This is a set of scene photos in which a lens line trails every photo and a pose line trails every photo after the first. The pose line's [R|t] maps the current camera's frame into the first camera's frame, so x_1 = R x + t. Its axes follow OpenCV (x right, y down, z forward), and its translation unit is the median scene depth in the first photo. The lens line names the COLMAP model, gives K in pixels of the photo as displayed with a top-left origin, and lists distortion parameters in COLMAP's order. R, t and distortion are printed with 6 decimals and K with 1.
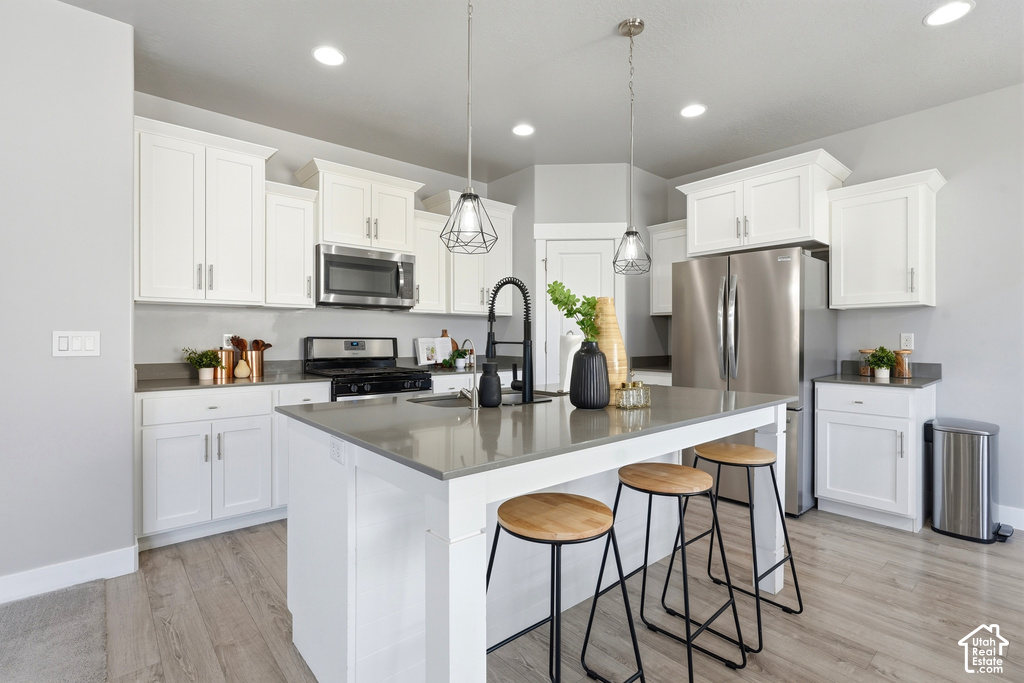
lens RADIAL K [[485.0, 0, 513.6], [0, 485.0, 337.4], [0, 0, 1]] dist [-0.003022, 0.000071]
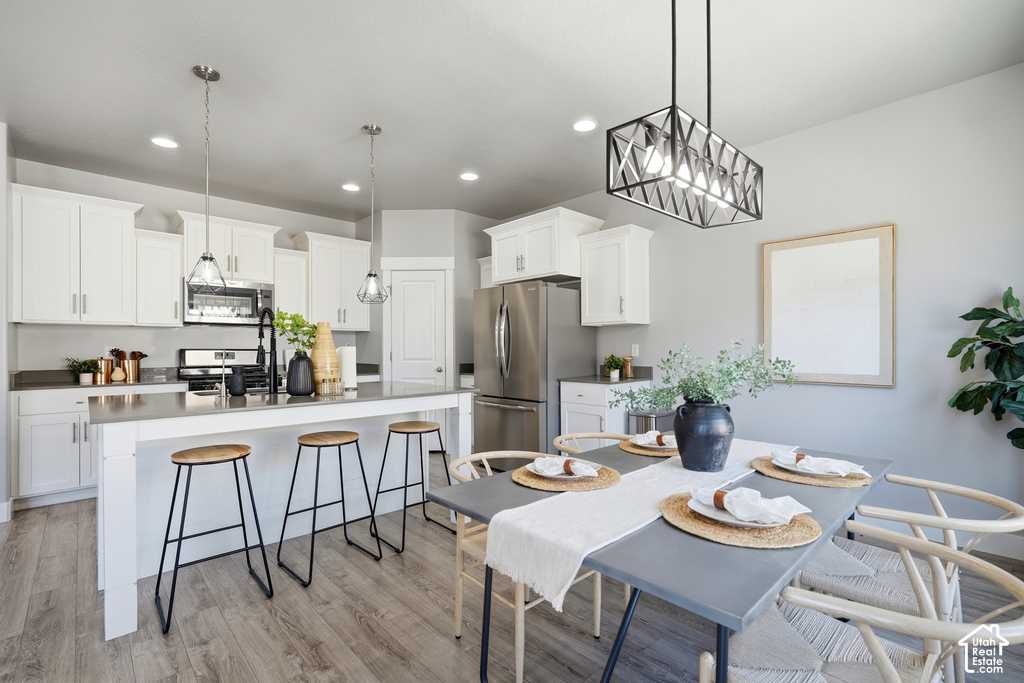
lens RADIAL K [[462.9, 0, 510.0], [0, 462.9, 344.5], [0, 0, 1]] dist [-0.003026, 0.000304]
pose [[0.999241, -0.004315, 0.038704, 0.411714], [0.004633, 0.999956, -0.008130, 0.001440], [-0.038667, 0.008303, 0.999218, -0.254494]]
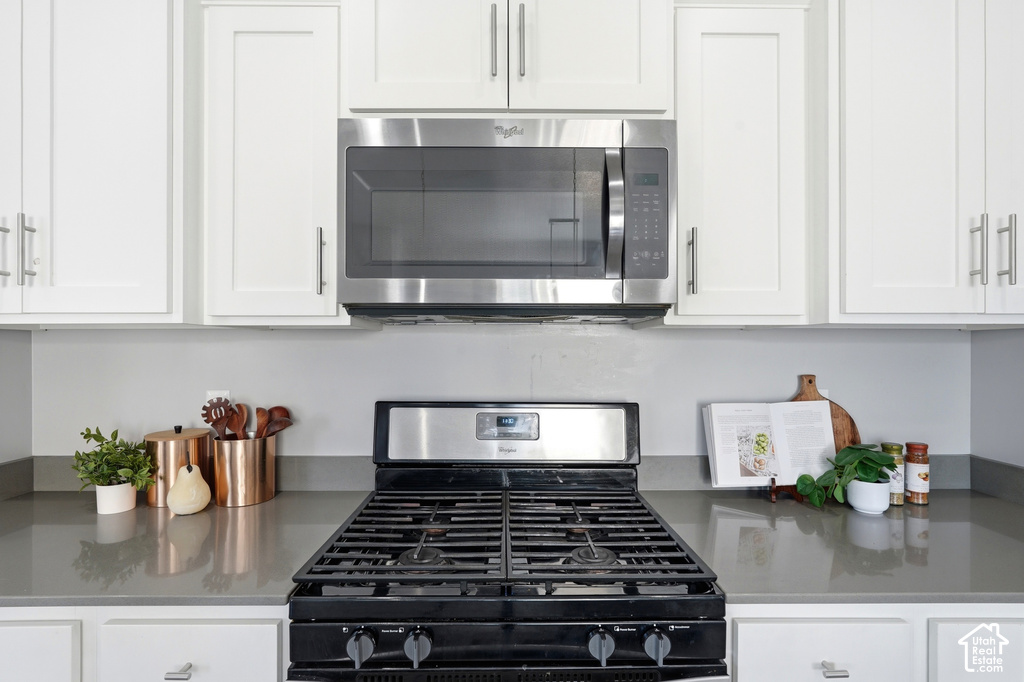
lens RADIAL K [[488.9, 0, 511.3], [0, 488.9, 356.4], [0, 0, 1]] dist [-0.000585, 0.000129]
pose [[0.760697, -0.001386, -0.649106, -0.105802], [0.000757, 0.999999, -0.001248, -0.037447], [0.649107, 0.000458, 0.760697, 0.821800]]
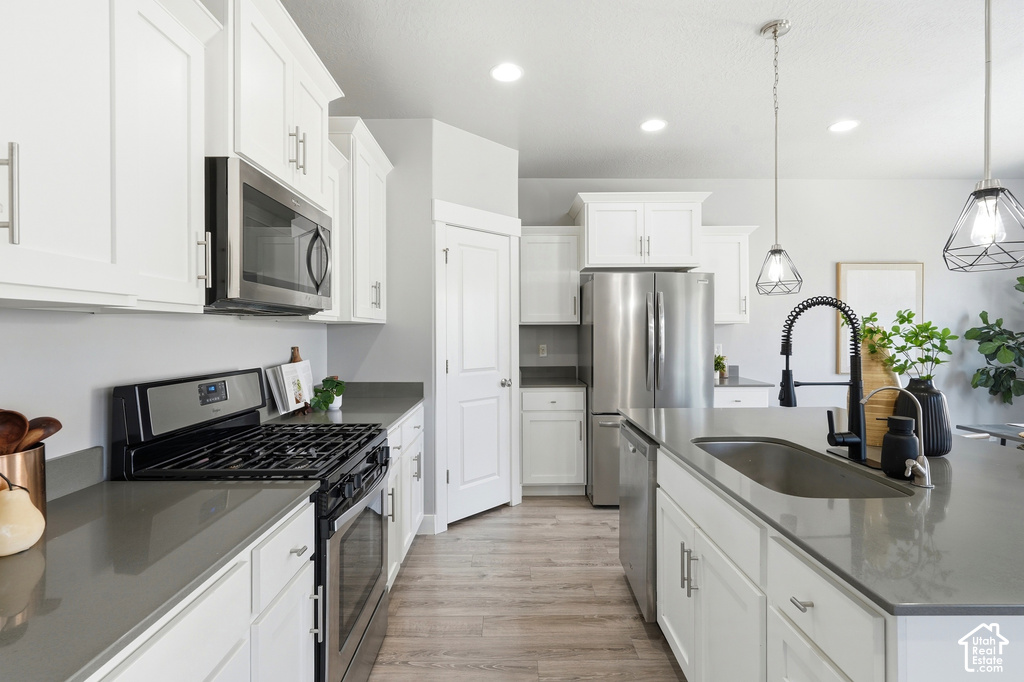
lens RADIAL K [[494.9, 0, 516.9], [0, 494.9, 330.5], [0, 0, 1]] dist [-0.000690, 0.000009]
pose [[0.639654, -0.002446, 0.768659, -0.566769], [0.003258, 0.999995, 0.000470, -0.045715], [-0.768656, 0.002204, 0.639658, 0.542382]]
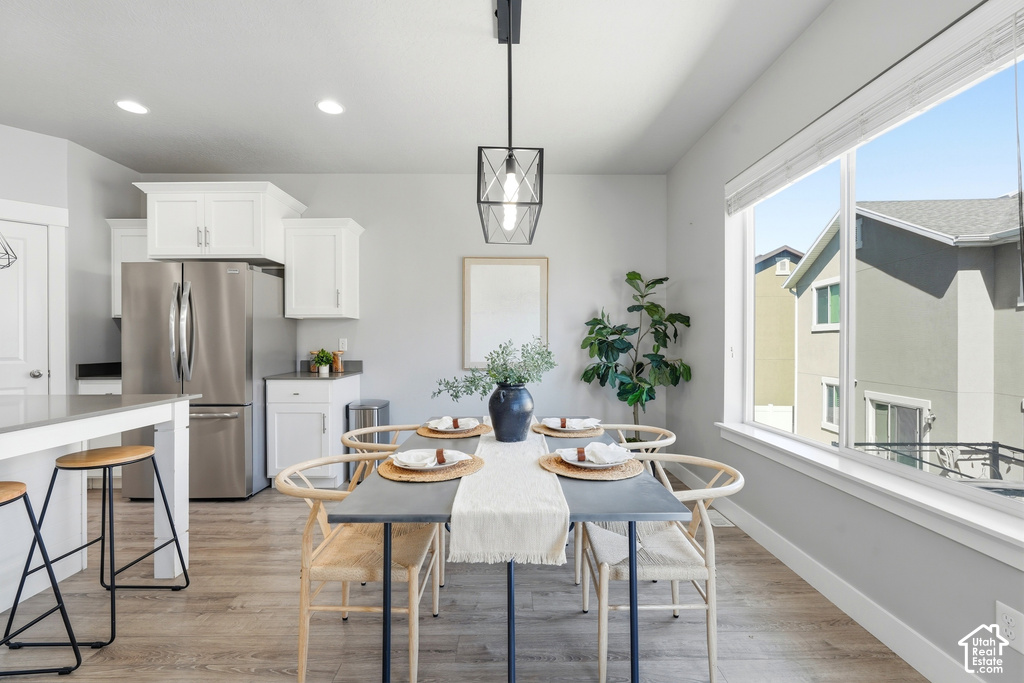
lens RADIAL K [[450.6, 0, 511.2], [0, 450.6, 341.1], [0, 0, 1]] dist [-0.002343, 0.000266]
pose [[0.649680, 0.000686, 0.760208, 0.170364], [0.001452, 0.999997, -0.002143, 0.002055], [-0.760207, 0.002496, 0.649676, -0.149374]]
